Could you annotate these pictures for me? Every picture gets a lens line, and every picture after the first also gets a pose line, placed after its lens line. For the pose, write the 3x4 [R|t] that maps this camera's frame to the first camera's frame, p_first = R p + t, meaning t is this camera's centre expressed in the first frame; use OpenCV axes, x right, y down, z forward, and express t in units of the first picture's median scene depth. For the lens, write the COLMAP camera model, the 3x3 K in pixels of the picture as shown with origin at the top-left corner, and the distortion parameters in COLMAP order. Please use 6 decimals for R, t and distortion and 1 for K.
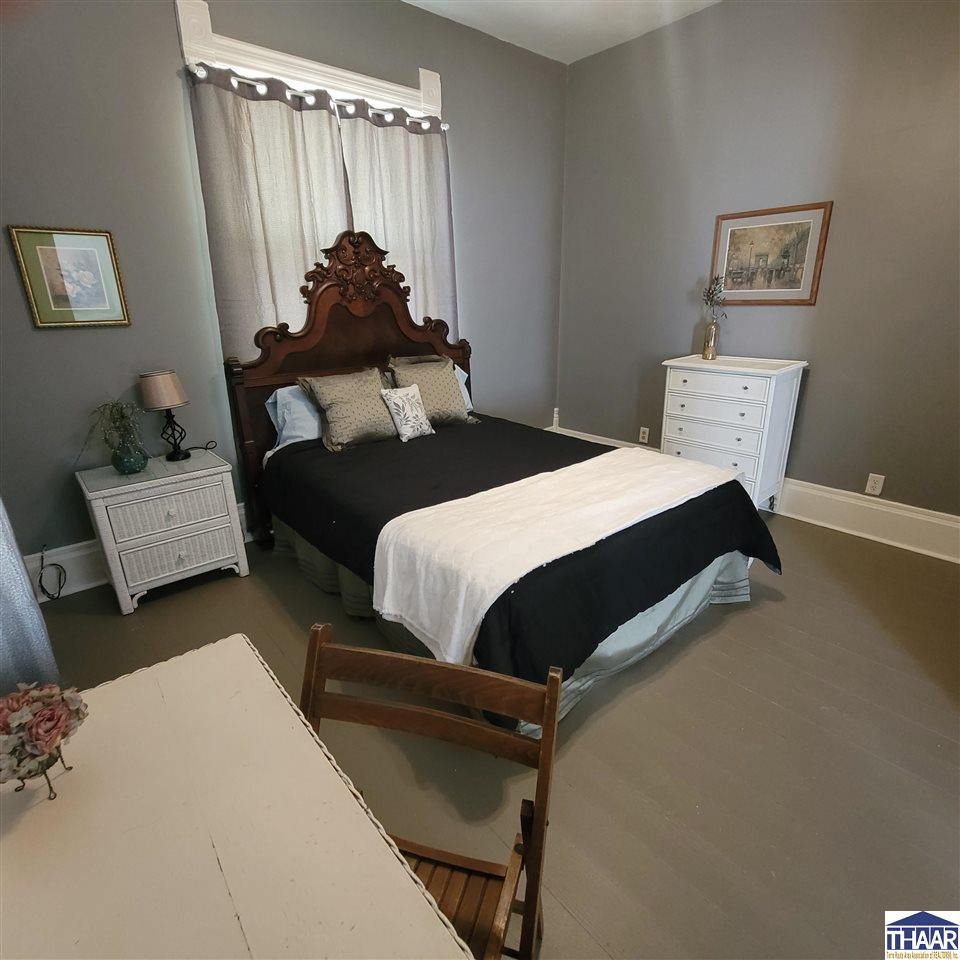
lens RADIAL K [[526.2, 0, 477.8], [0, 526.2, 476.1], [0, 0, 1]] dist [-0.007654, 0.001831]
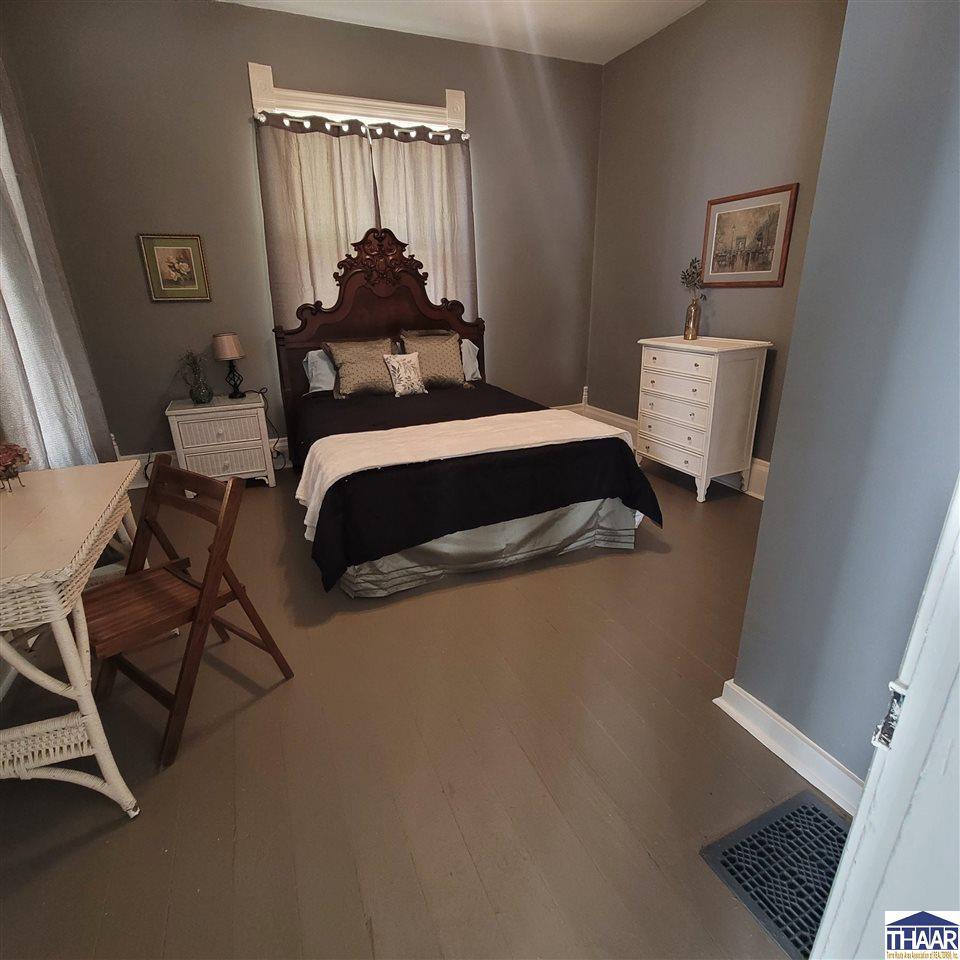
lens RADIAL K [[526.2, 0, 477.8], [0, 526.2, 476.1], [0, 0, 1]] dist [-0.007654, 0.001831]
pose [[0.954114, 0.099291, -0.282502, 0.412700], [-0.094907, 0.995058, 0.029197, 0.066434], [0.284005, -0.001046, 0.958822, -0.142801]]
